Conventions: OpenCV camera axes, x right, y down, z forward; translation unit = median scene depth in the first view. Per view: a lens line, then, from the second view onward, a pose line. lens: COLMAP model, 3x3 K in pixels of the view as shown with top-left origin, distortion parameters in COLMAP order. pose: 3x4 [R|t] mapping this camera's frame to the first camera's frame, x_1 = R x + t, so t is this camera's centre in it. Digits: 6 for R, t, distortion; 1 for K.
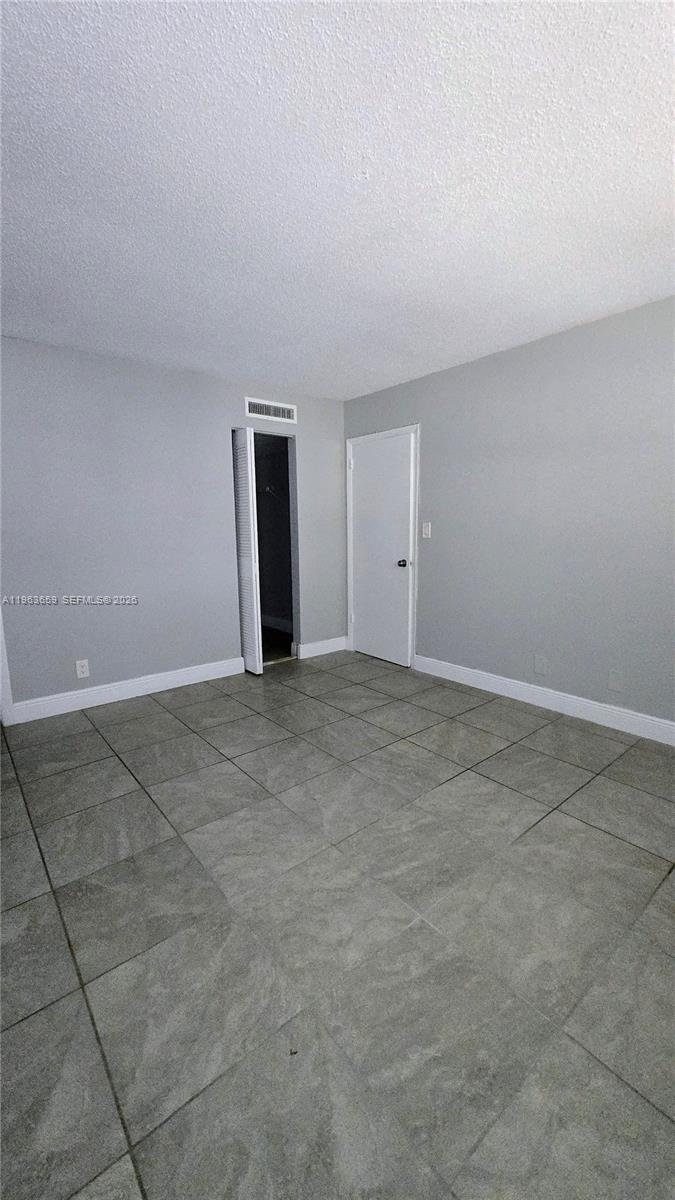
lens RADIAL K [[472.2, 0, 337.5], [0, 472.2, 600.0], [0, 0, 1]] dist [0.000579, 0.000012]
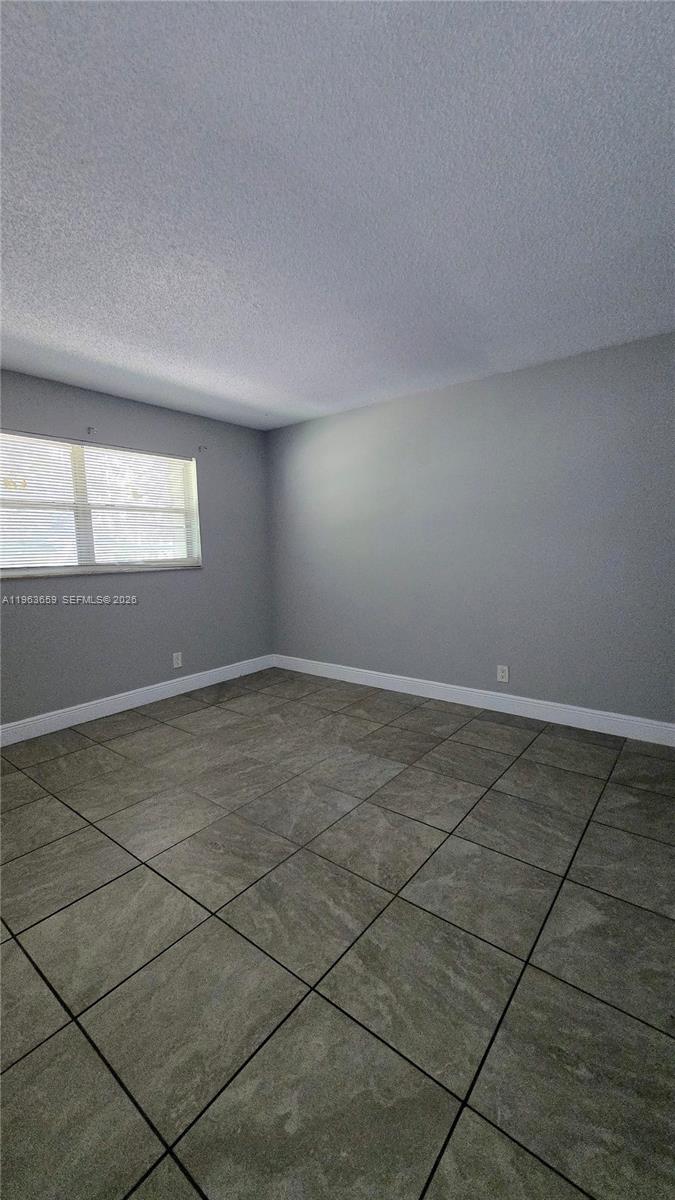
lens RADIAL K [[472.2, 0, 337.5], [0, 472.2, 600.0], [0, 0, 1]] dist [0.000579, 0.000012]
pose [[-0.977788, 0.054738, -0.202320, 0.118181], [-0.000472, 0.964718, 0.263286, -0.310669], [0.209594, 0.257534, -0.943264, 2.016427]]
